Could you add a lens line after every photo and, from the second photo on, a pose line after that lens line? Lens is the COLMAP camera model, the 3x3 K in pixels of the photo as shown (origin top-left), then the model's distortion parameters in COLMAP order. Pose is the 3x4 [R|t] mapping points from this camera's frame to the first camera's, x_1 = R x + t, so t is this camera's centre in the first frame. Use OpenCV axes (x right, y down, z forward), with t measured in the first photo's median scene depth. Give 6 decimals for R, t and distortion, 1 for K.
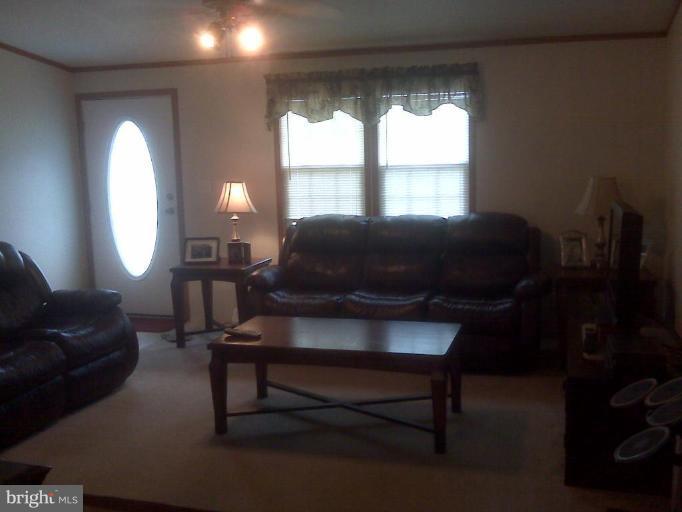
lens RADIAL K [[839.8, 0, 341.0], [0, 839.8, 256.0], [0, 0, 1]] dist [0.014176, -0.249480]
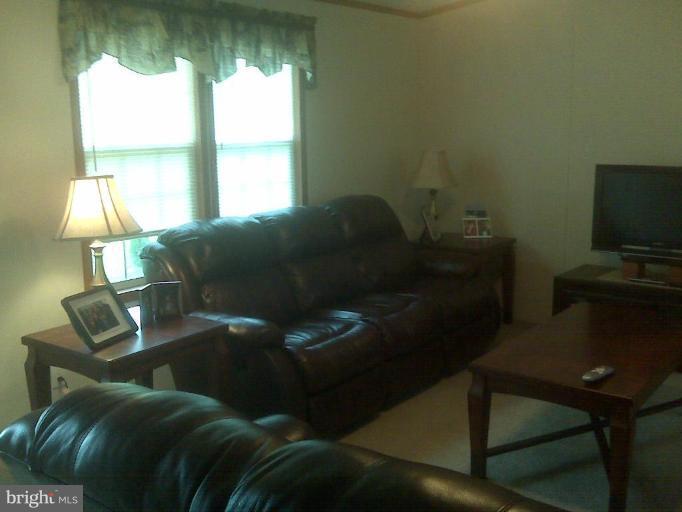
lens RADIAL K [[839.8, 0, 341.0], [0, 839.8, 256.0], [0, 0, 1]] dist [0.014176, -0.249480]
pose [[0.236662, -0.128721, 0.963027, -0.610711], [0.134731, 0.985957, 0.098676, -0.071079], [-0.962205, 0.106397, 0.250682, 0.736098]]
